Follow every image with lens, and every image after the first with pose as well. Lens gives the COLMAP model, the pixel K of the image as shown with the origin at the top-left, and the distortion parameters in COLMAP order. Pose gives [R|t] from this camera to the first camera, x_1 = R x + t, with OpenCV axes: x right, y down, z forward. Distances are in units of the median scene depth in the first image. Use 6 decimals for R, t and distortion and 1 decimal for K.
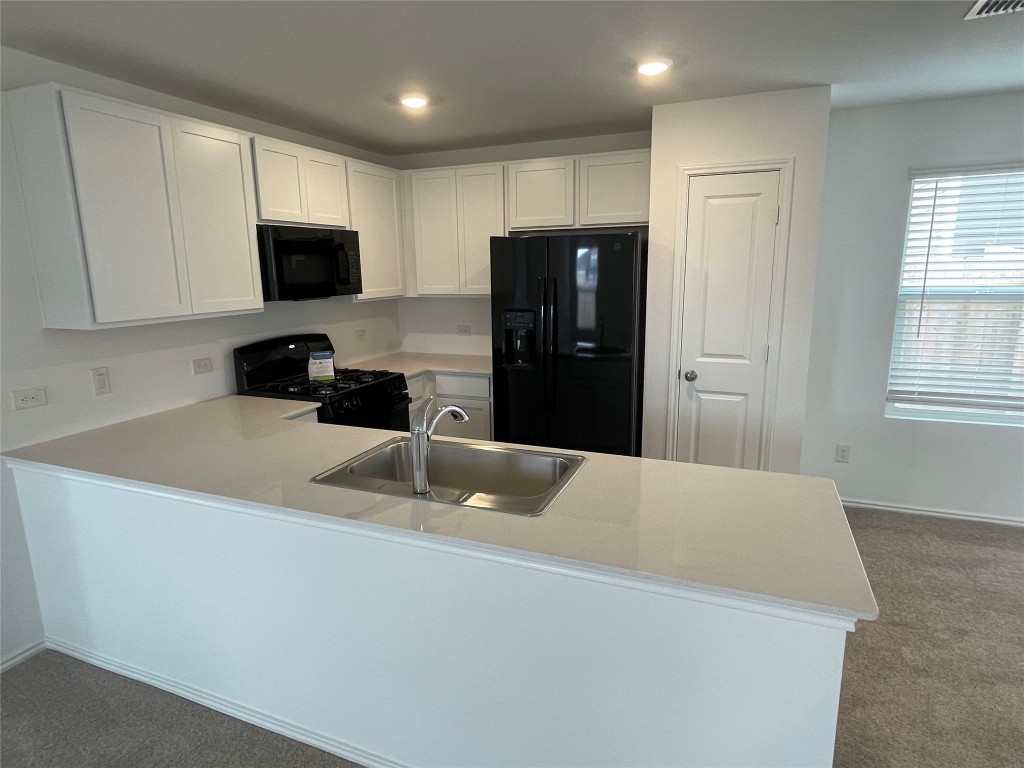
lens RADIAL K [[582.9, 0, 506.8], [0, 582.9, 380.7], [0, 0, 1]] dist [-0.017216, 0.010299]
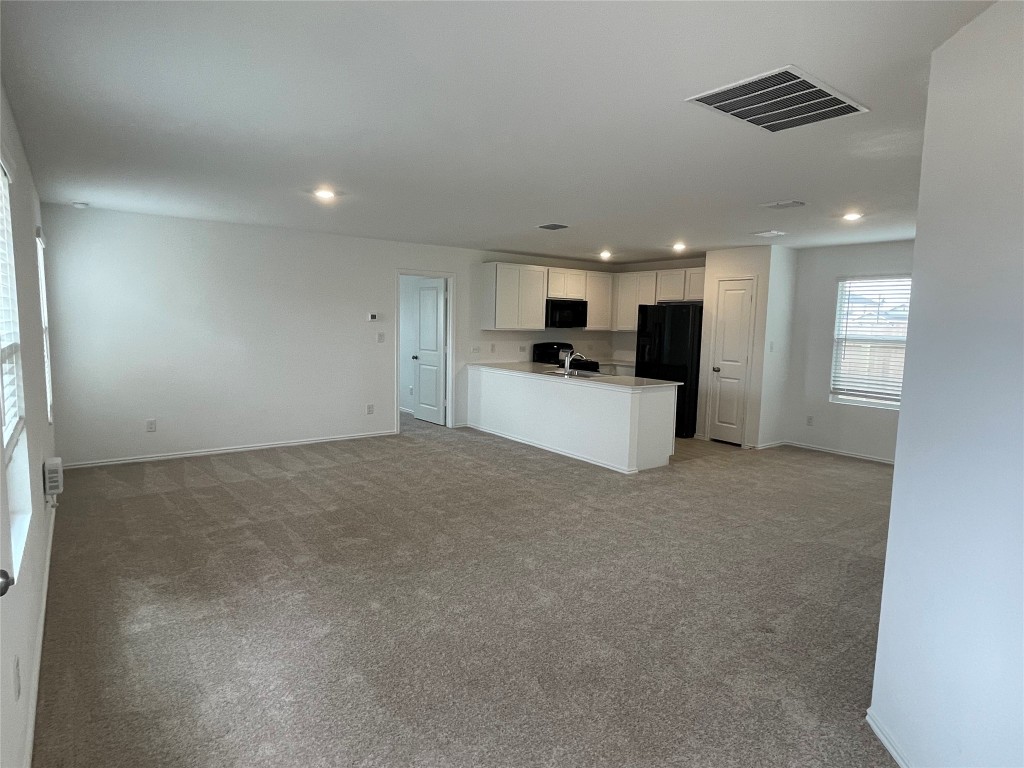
lens RADIAL K [[582.9, 0, 506.8], [0, 582.9, 380.7], [0, 0, 1]] dist [-0.017216, 0.010299]
pose [[0.859166, 0.087019, -0.504243, 0.732911], [-0.131915, 0.989792, -0.053955, 0.251661], [0.494400, 0.112873, 0.861875, -1.252445]]
